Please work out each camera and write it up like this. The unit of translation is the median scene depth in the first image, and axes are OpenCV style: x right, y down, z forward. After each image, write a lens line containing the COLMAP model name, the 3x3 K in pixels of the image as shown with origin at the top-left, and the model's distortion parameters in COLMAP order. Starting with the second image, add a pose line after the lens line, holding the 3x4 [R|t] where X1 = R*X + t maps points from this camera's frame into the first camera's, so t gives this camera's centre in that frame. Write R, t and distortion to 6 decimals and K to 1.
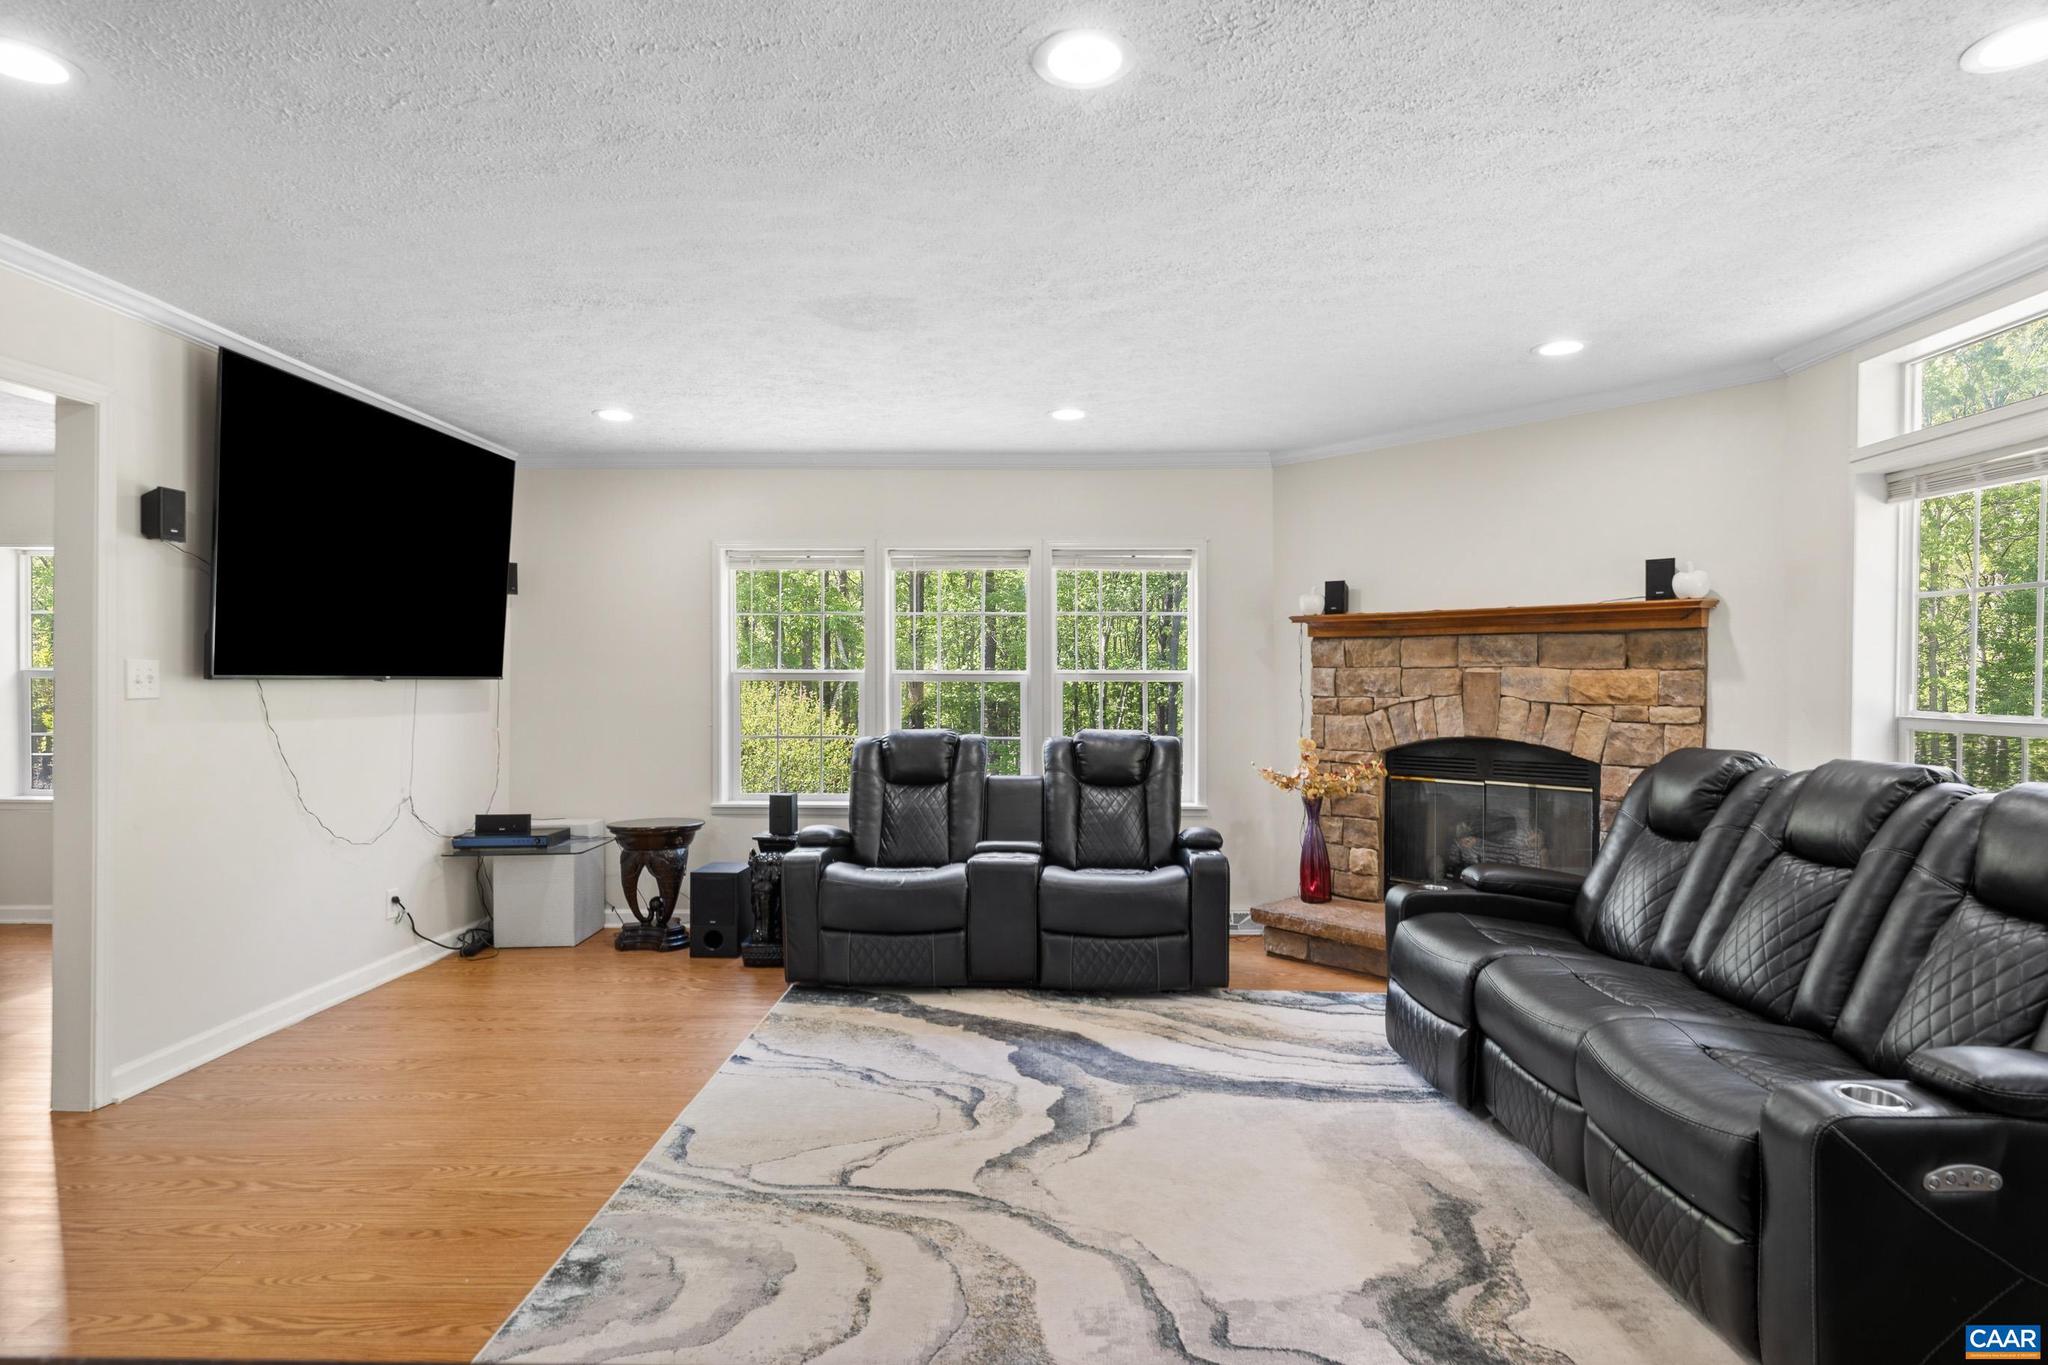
lens RADIAL K [[1119.0, 0, 1028.6], [0, 1119.0, 690.8], [0, 0, 1]] dist [-0.003936, 0.004533]
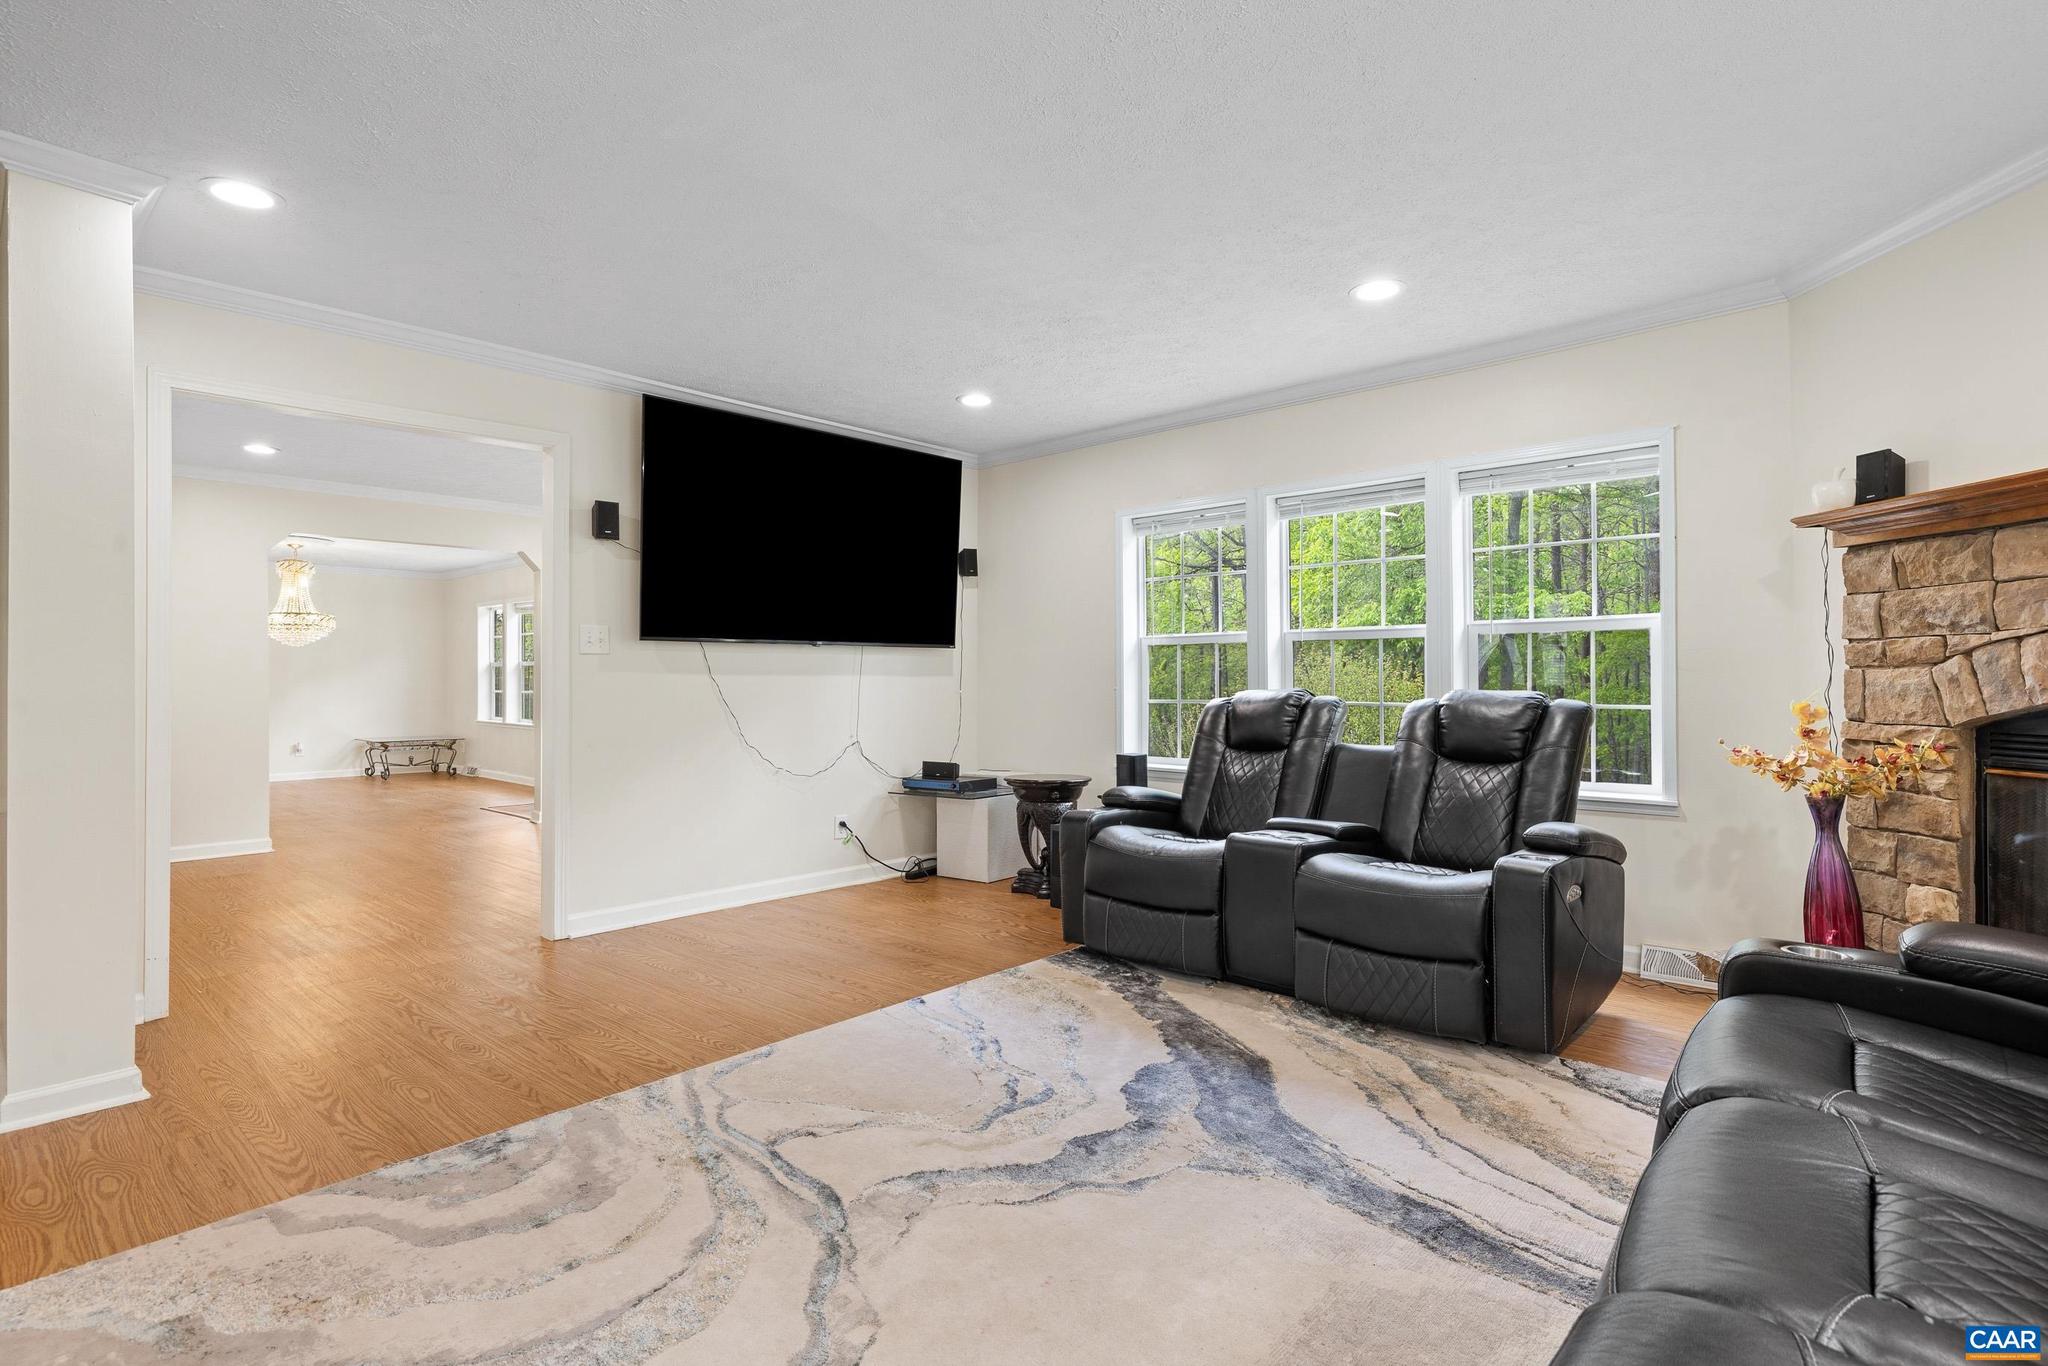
lens RADIAL K [[999.3, 0, 1026.3], [0, 999.3, 681.1], [0, 0, 1]] dist [-0.003486, 0.002168]
pose [[0.753479, -0.005315, -0.657450, 0.325692], [0.000504, 0.999972, -0.007507, 0.038280], [0.657472, 0.005325, 0.753460, 0.310301]]
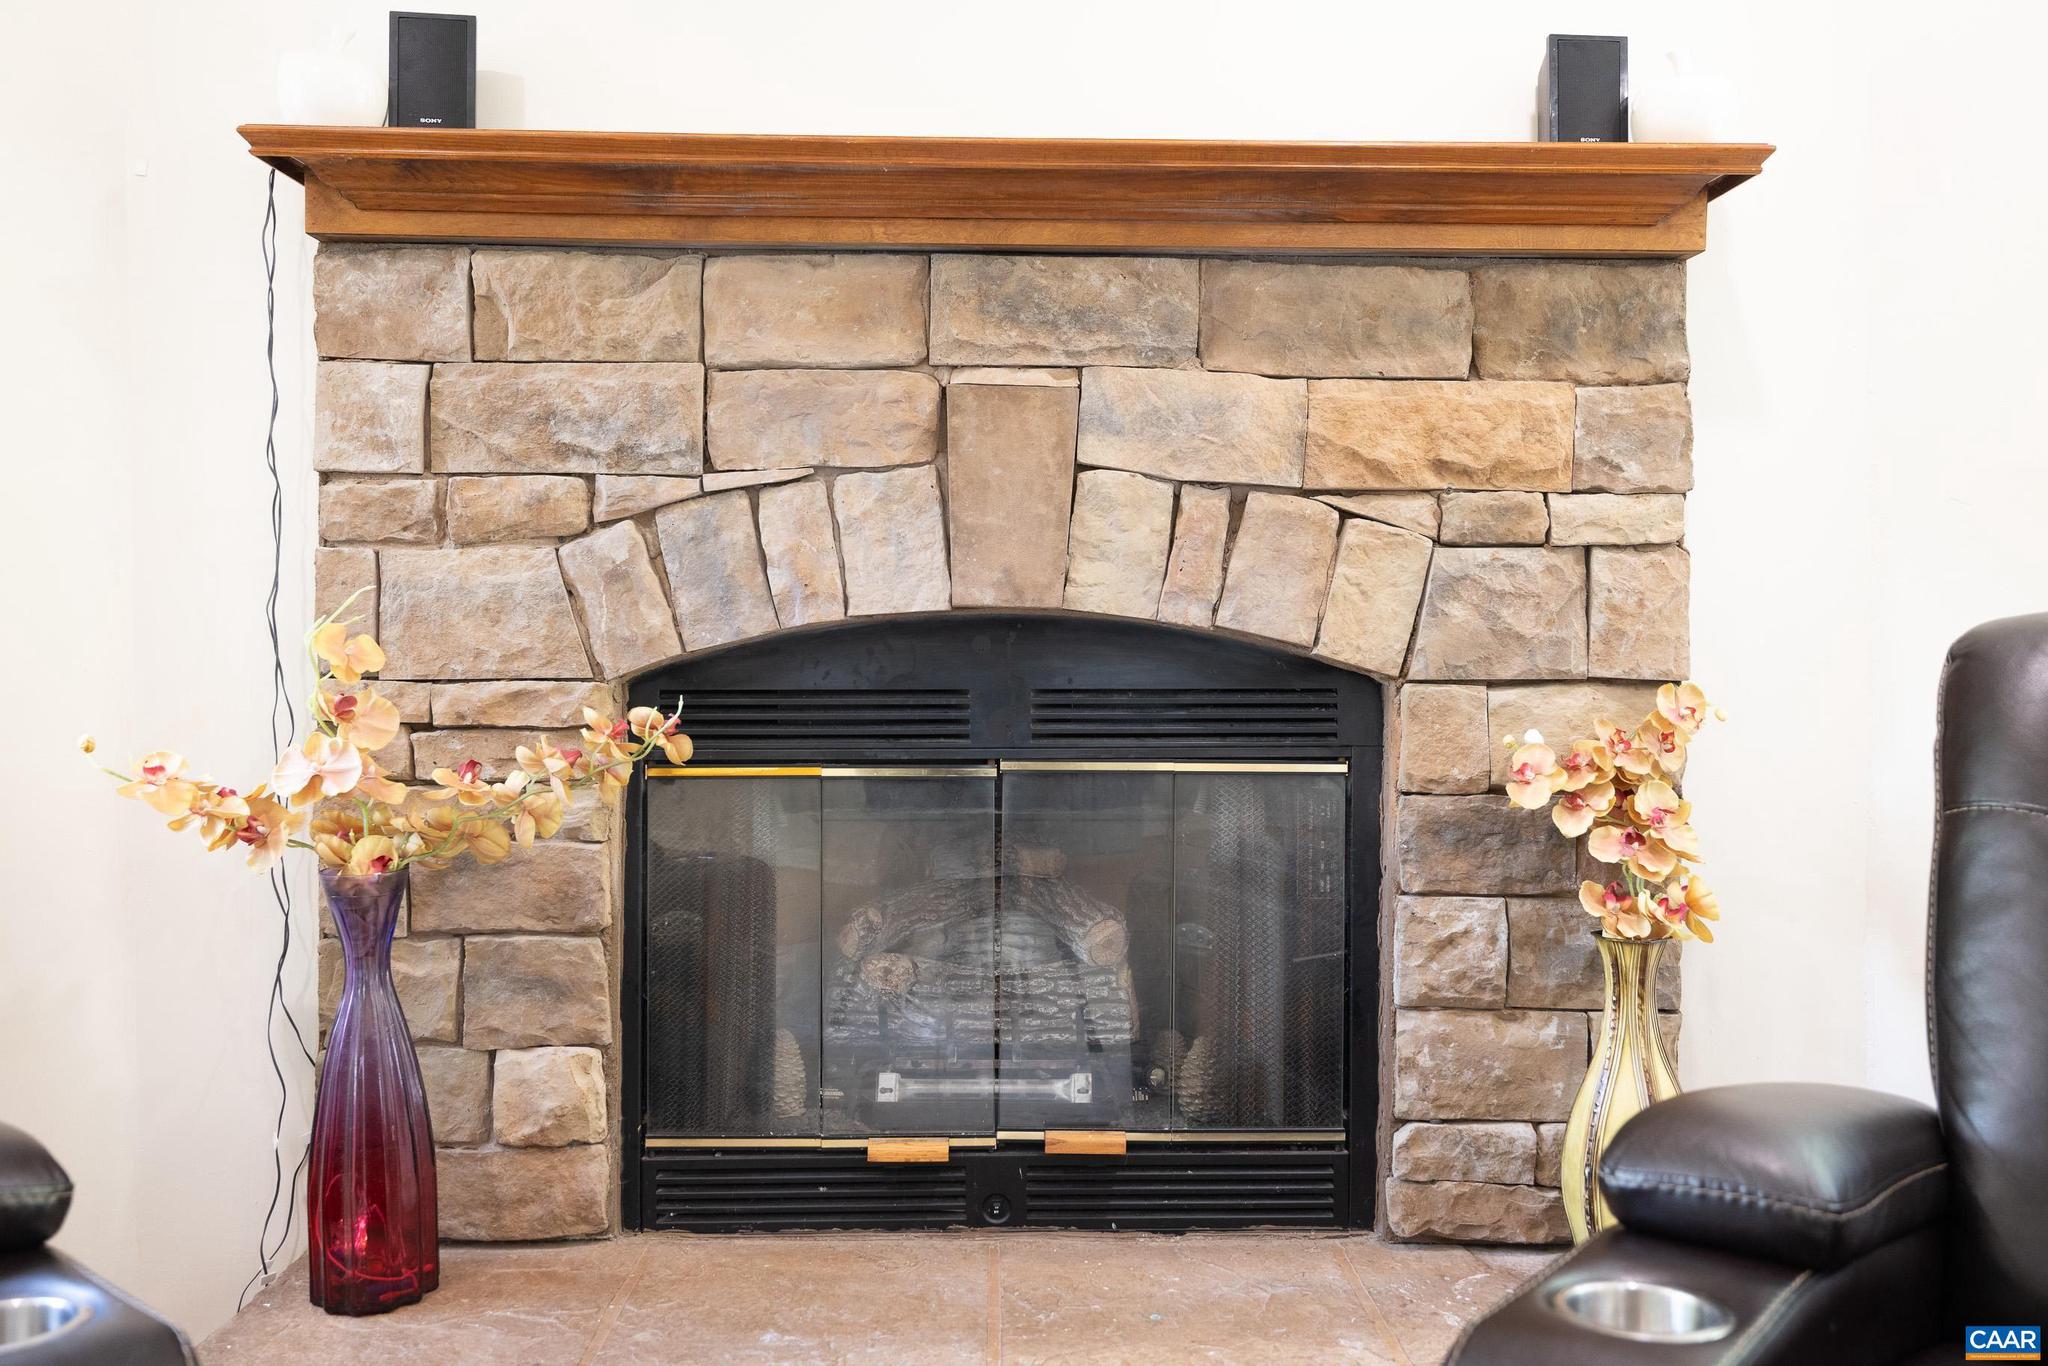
lens RADIAL K [[1703.9, 0, 1023.9], [0, 1703.9, 683.0], [0, 0, 1]] dist [0.002823, -0.003217]
pose [[0.651796, -0.003759, 0.758385, 0.075918], [0.007264, 0.999973, -0.001287, 0.063667], [-0.758360, 0.006348, 0.651805, 0.741751]]
